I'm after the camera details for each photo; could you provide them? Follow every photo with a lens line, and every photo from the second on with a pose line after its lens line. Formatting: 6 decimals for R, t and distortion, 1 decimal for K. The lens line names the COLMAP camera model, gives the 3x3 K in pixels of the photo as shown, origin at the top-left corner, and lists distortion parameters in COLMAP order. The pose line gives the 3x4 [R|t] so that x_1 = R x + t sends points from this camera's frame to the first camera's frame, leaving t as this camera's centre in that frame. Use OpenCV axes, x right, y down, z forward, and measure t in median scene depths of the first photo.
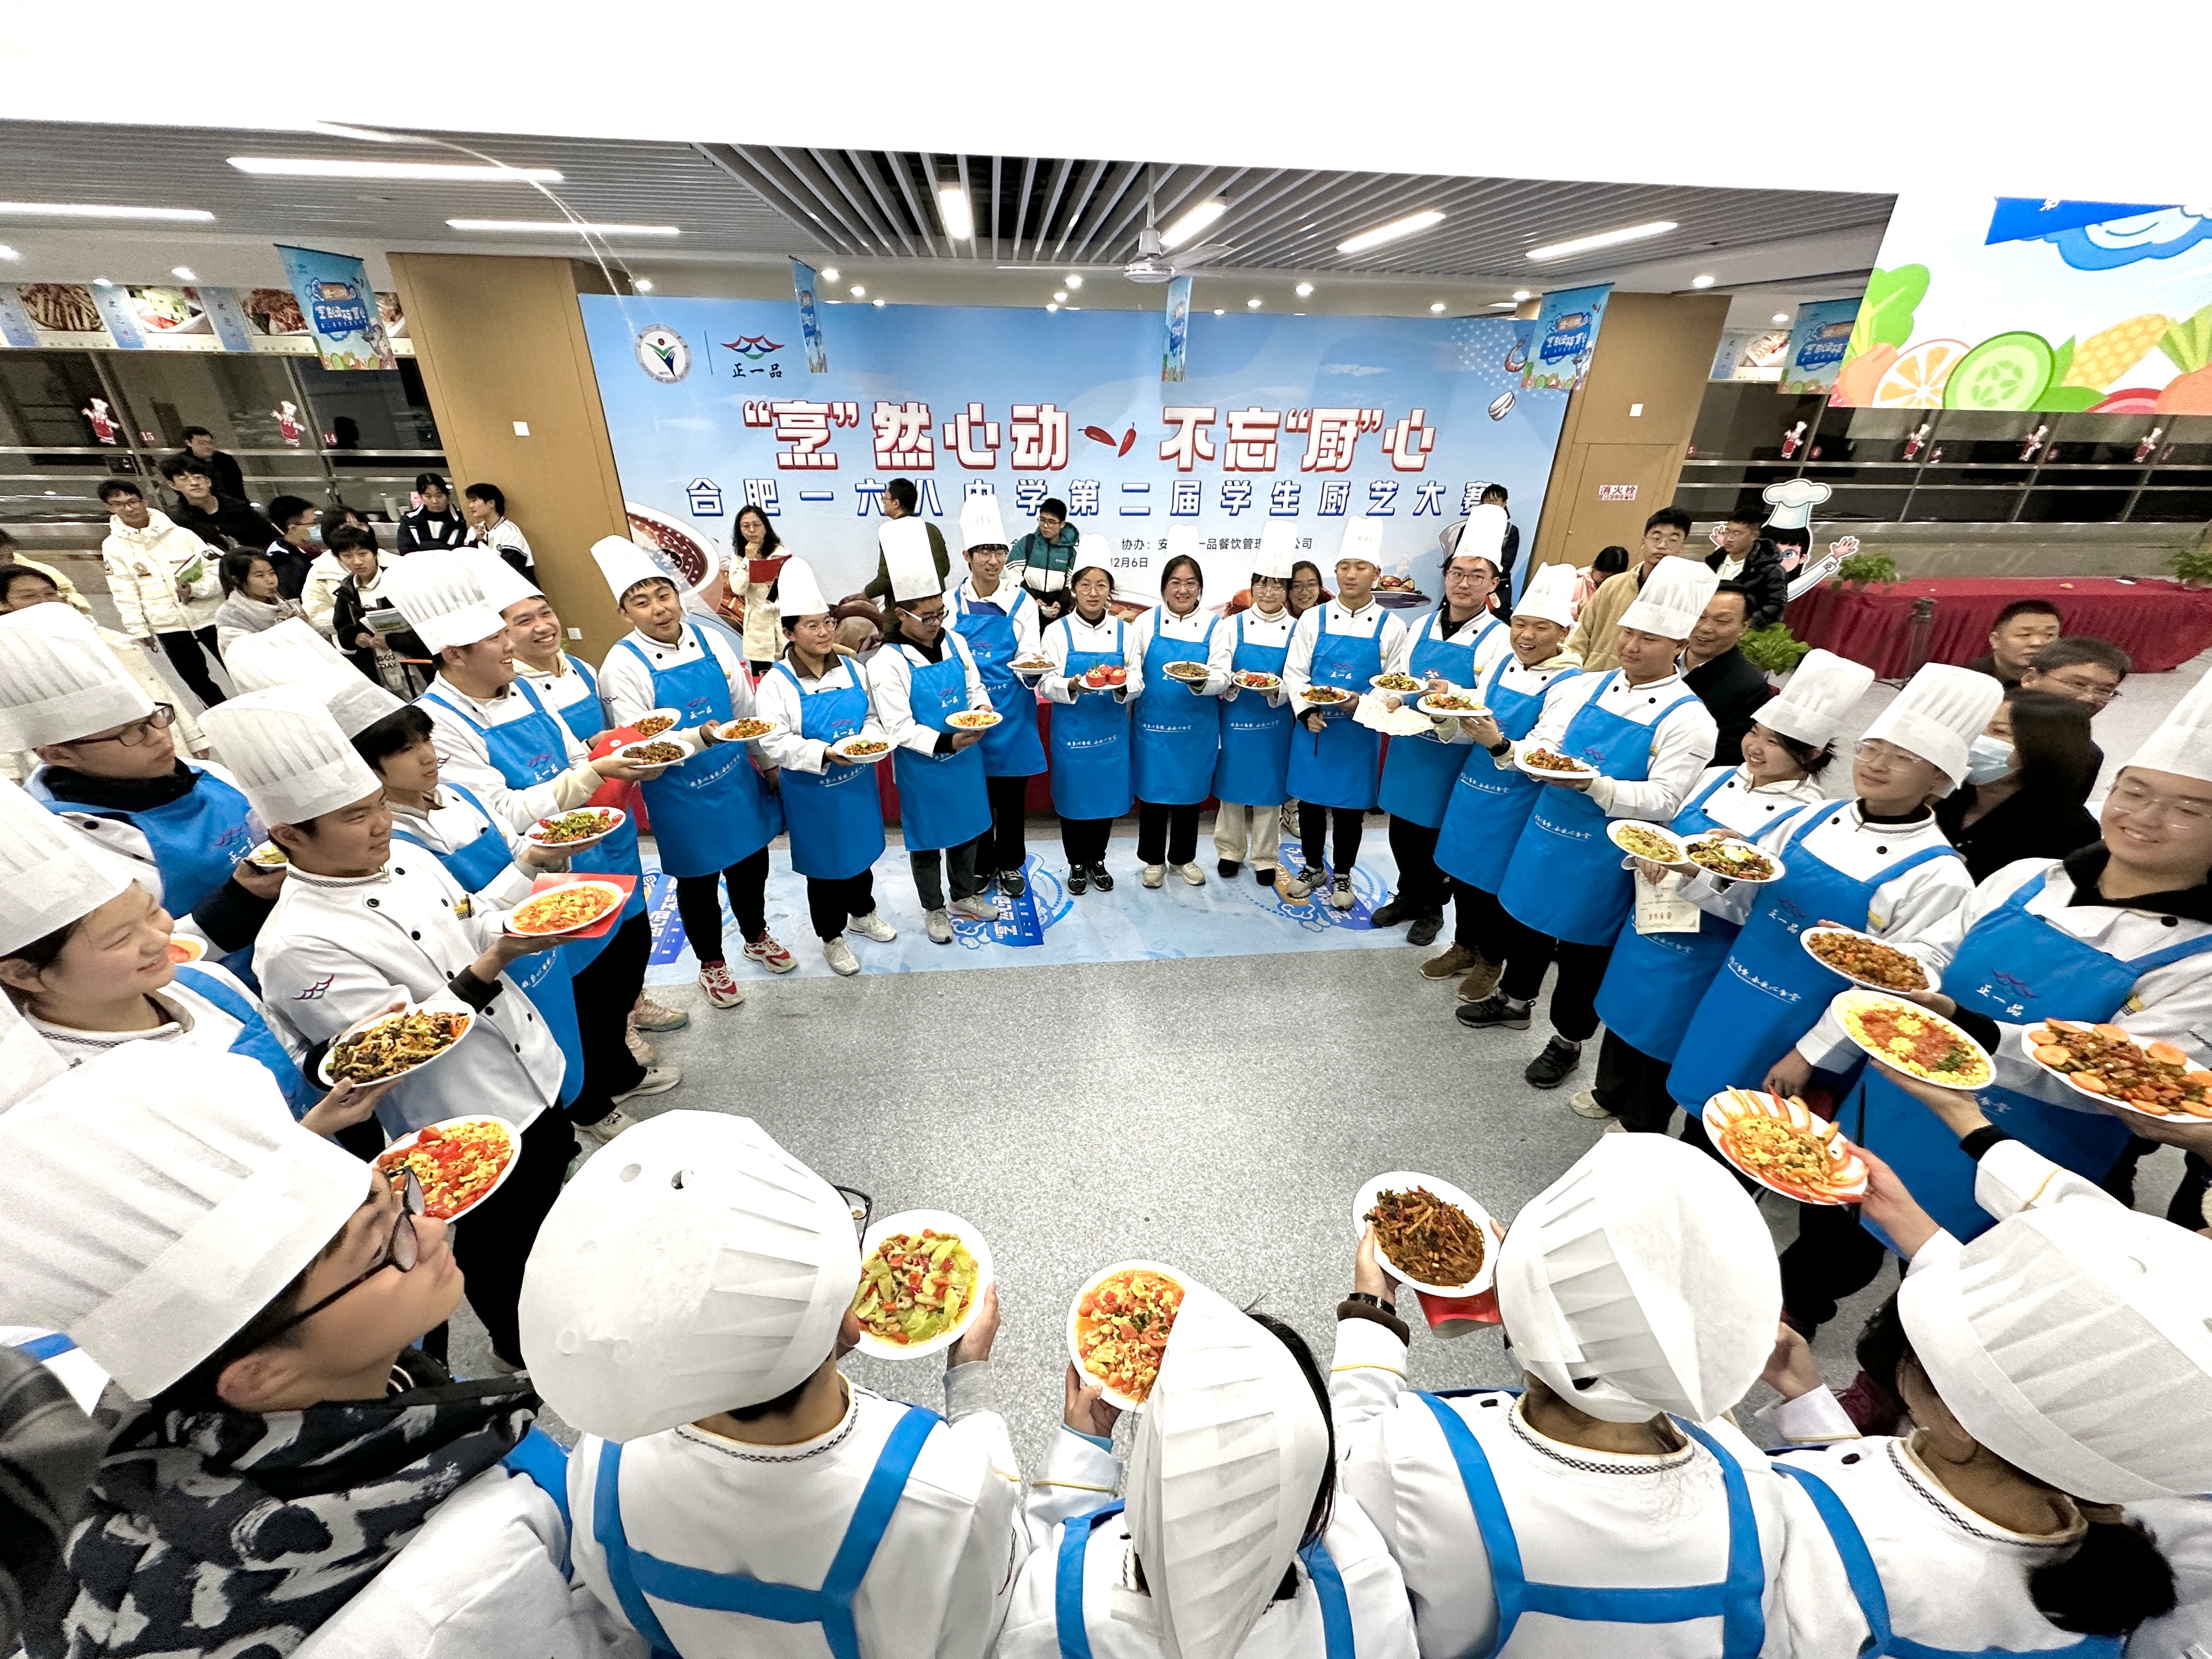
lens RADIAL K [[879.2, 0, 1098.8], [0, 879.2, 833.9], [0, 0, 1]] dist [-0.000182, 0.000007]
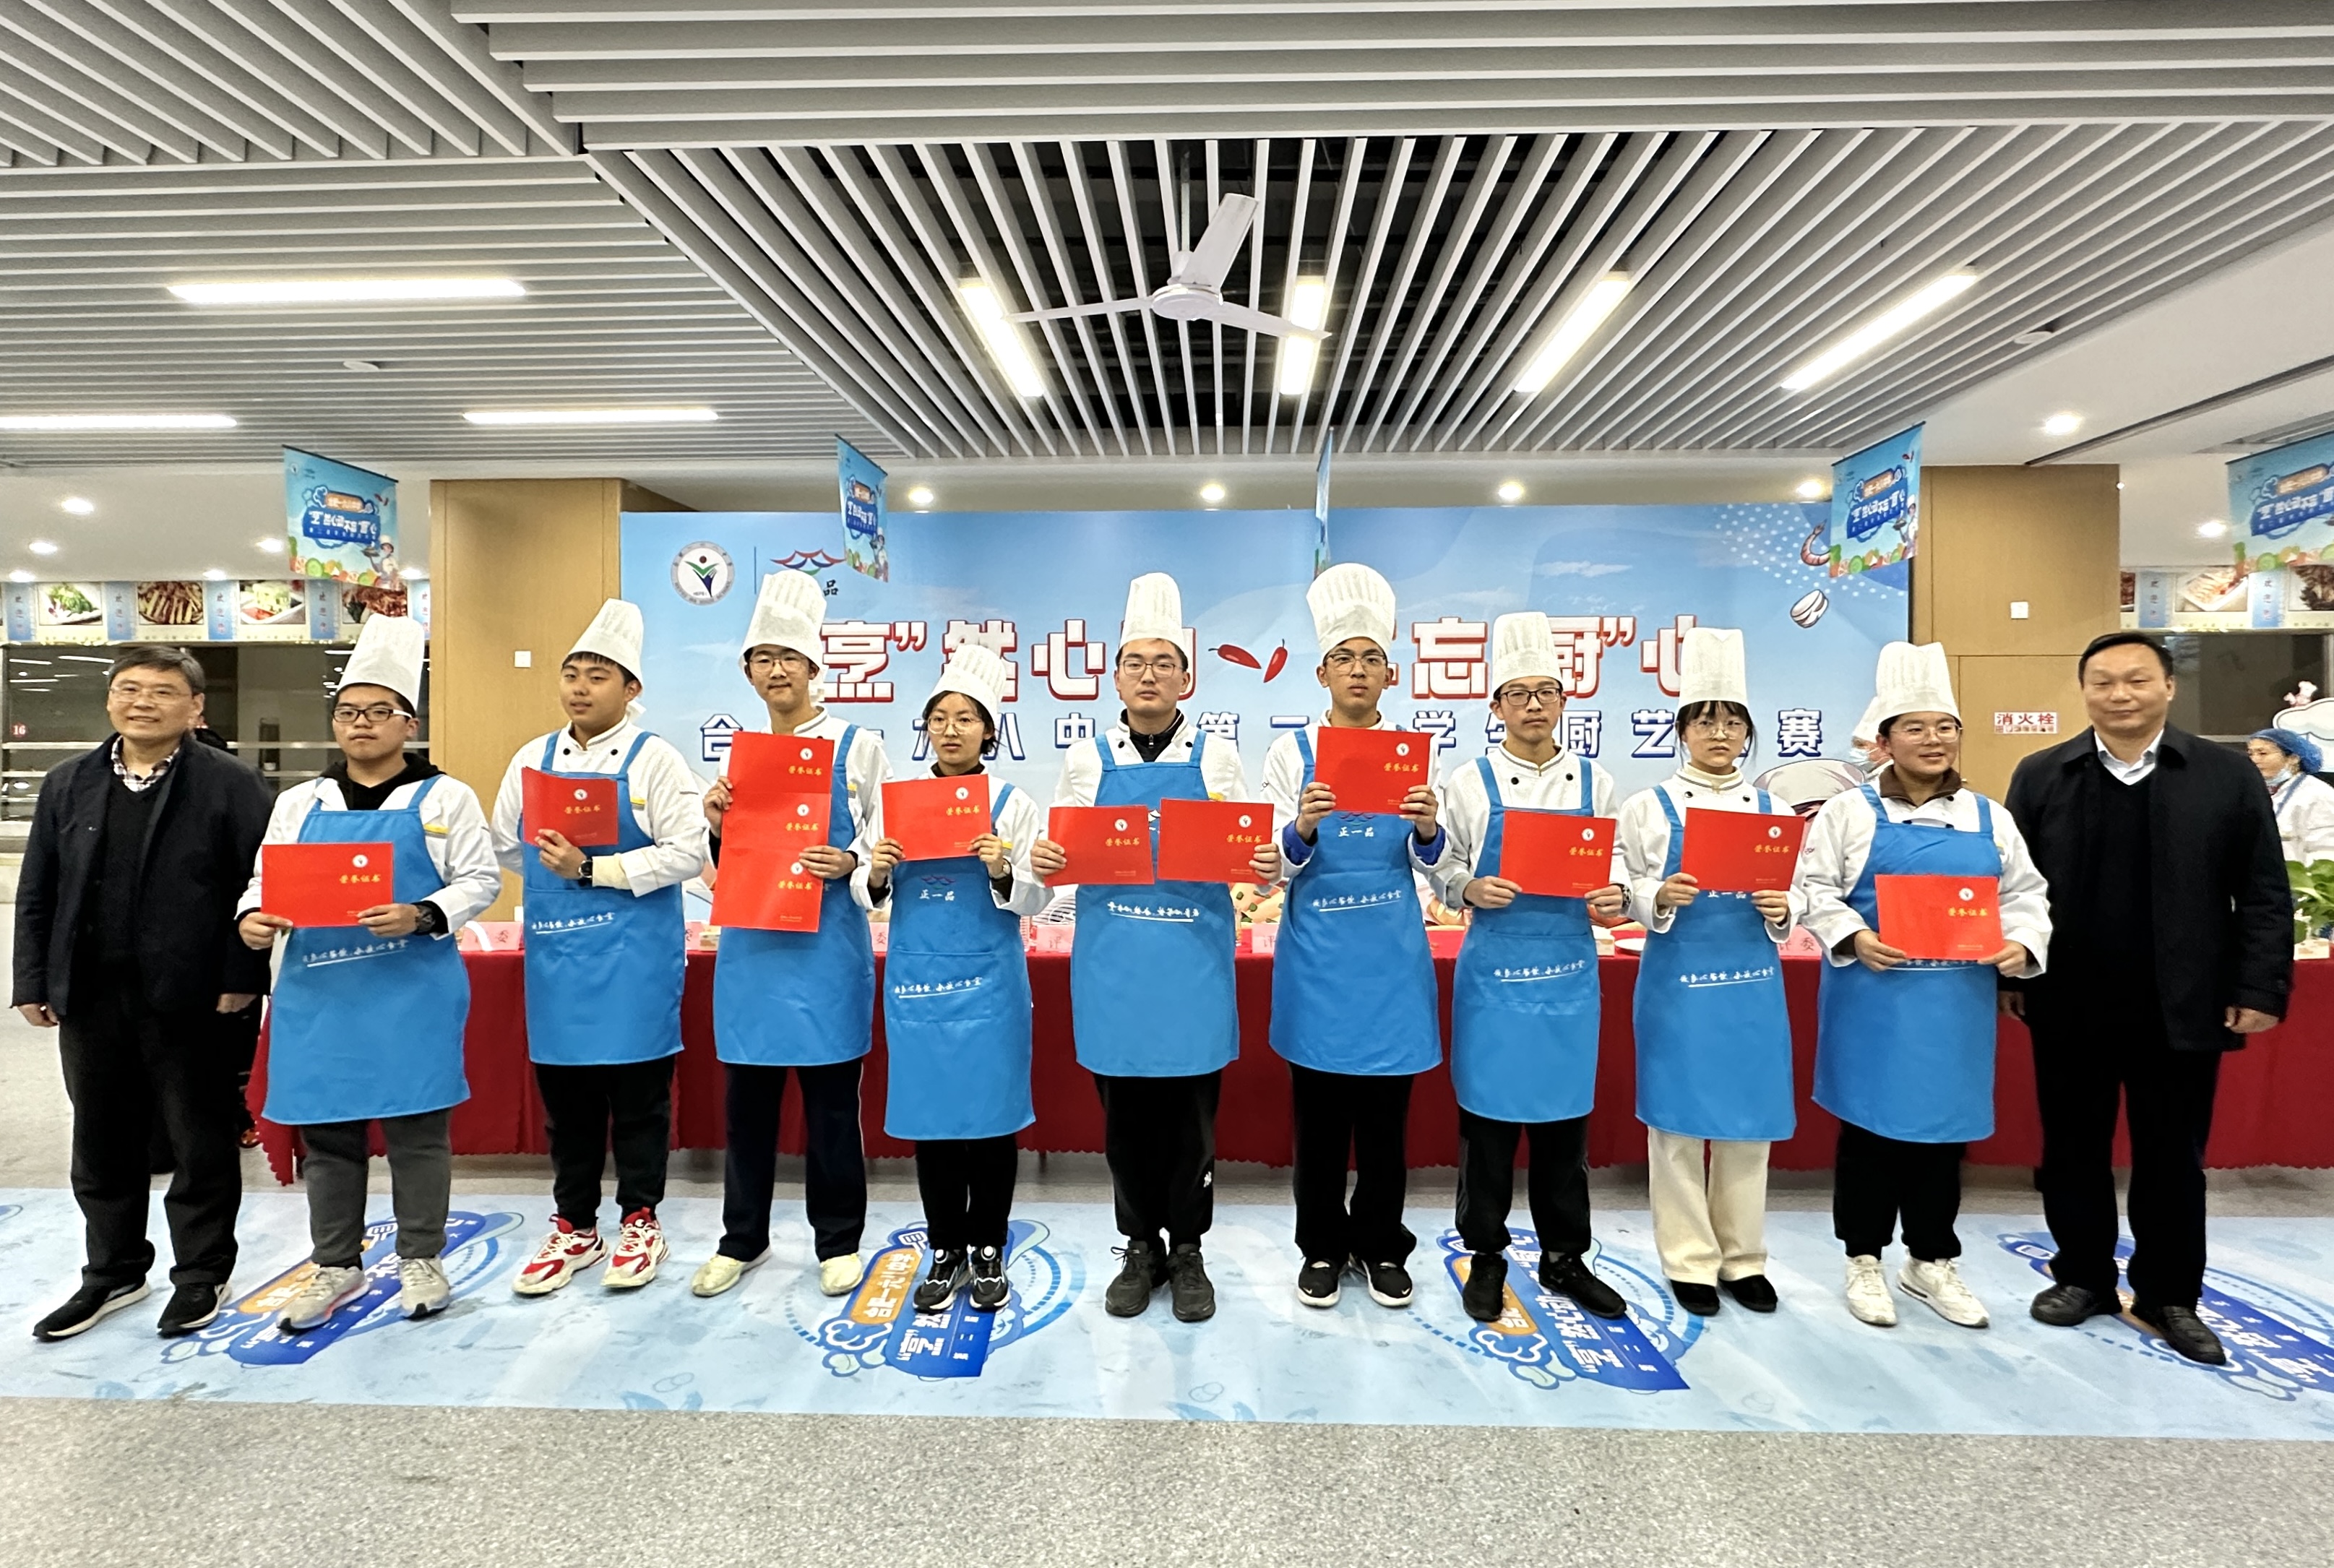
lens RADIAL K [[1164.7, 0, 1188.5], [0, 1164.7, 740.7], [0, 0, 1]] dist [-0.001726, 0.000039]
pose [[0.989474, -0.015489, -0.143879, 0.101998], [-0.053514, 0.884609, -0.463252, 0.068965], [0.134452, 0.466076, 0.874469, 0.171985]]
